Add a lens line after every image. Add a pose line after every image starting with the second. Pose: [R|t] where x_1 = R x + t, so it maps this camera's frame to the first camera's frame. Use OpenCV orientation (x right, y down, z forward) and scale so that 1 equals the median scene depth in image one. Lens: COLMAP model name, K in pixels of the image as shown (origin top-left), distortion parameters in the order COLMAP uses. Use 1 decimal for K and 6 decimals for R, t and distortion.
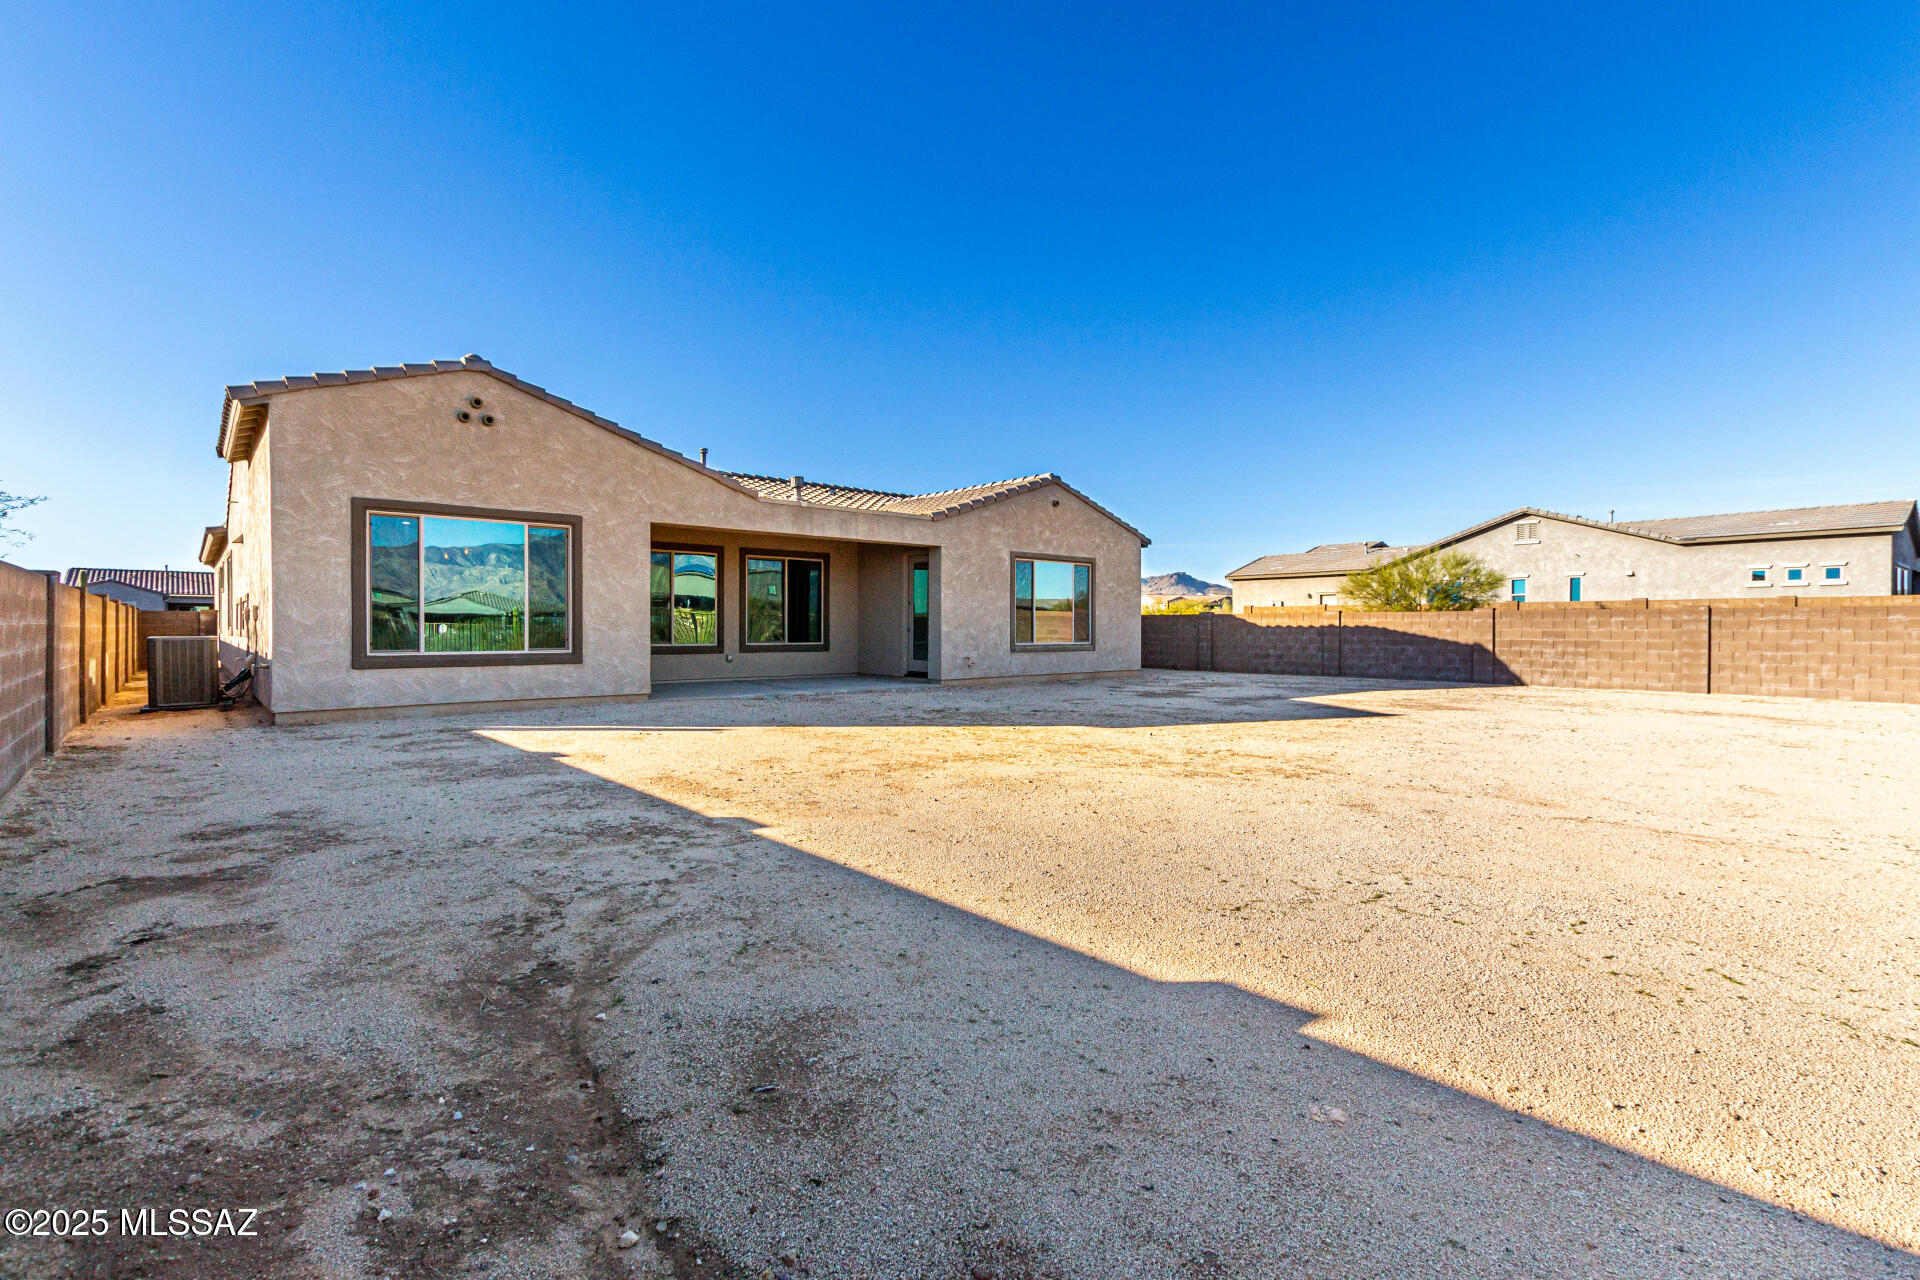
lens RADIAL K [[892.0, 0, 976.8], [0, 892.0, 632.9], [0, 0, 1]] dist [0.005617, 0.000413]
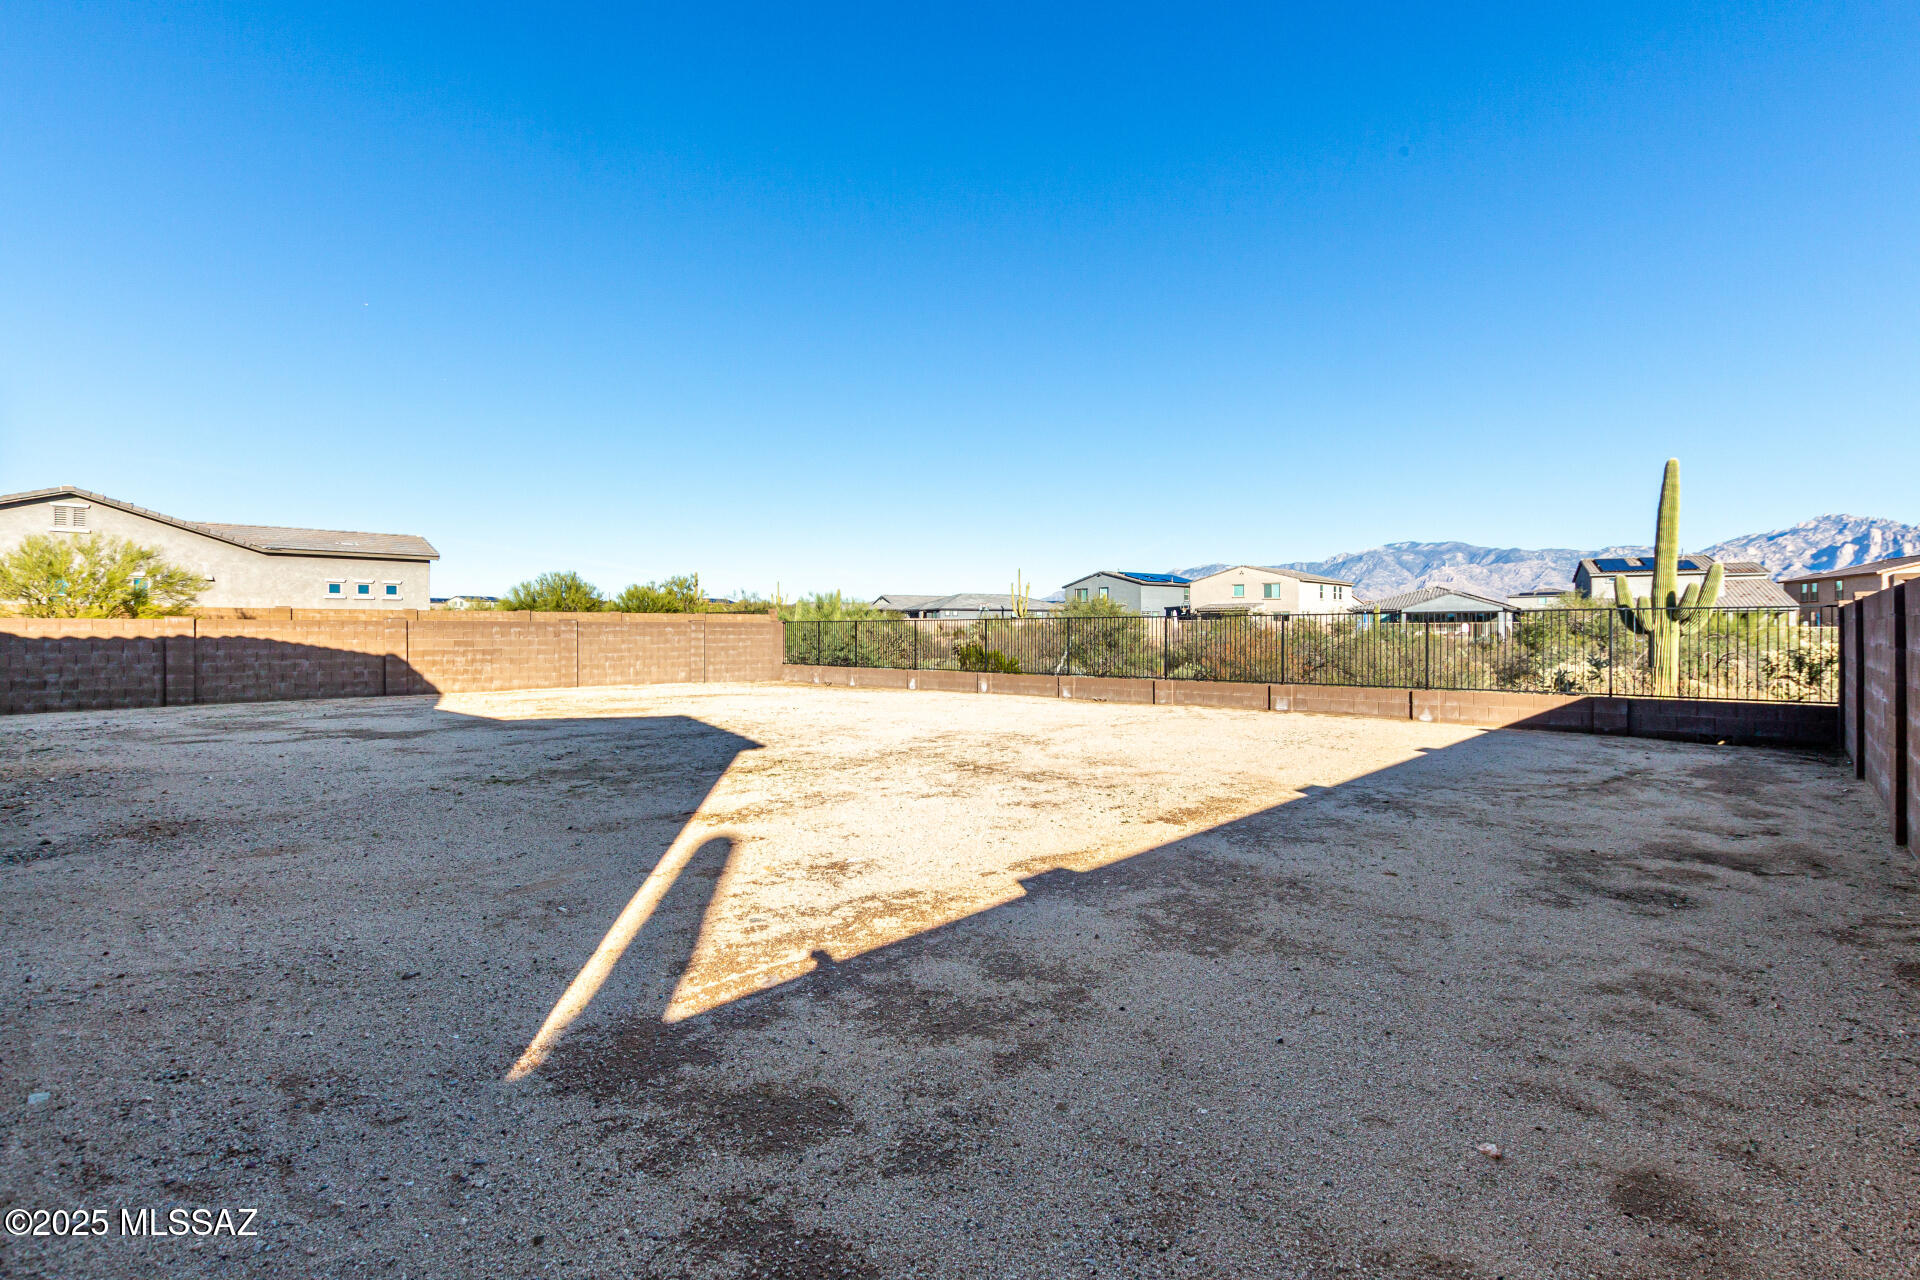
lens RADIAL K [[892.0, 0, 972.7], [0, 892.0, 637.4], [0, 0, 1]] dist [0.005617, 0.000413]
pose [[-0.109389, -0.007953, 0.993967, -0.444704], [0.008720, 0.999922, 0.008960, -0.009104], [-0.993961, 0.009647, -0.109311, 0.476441]]
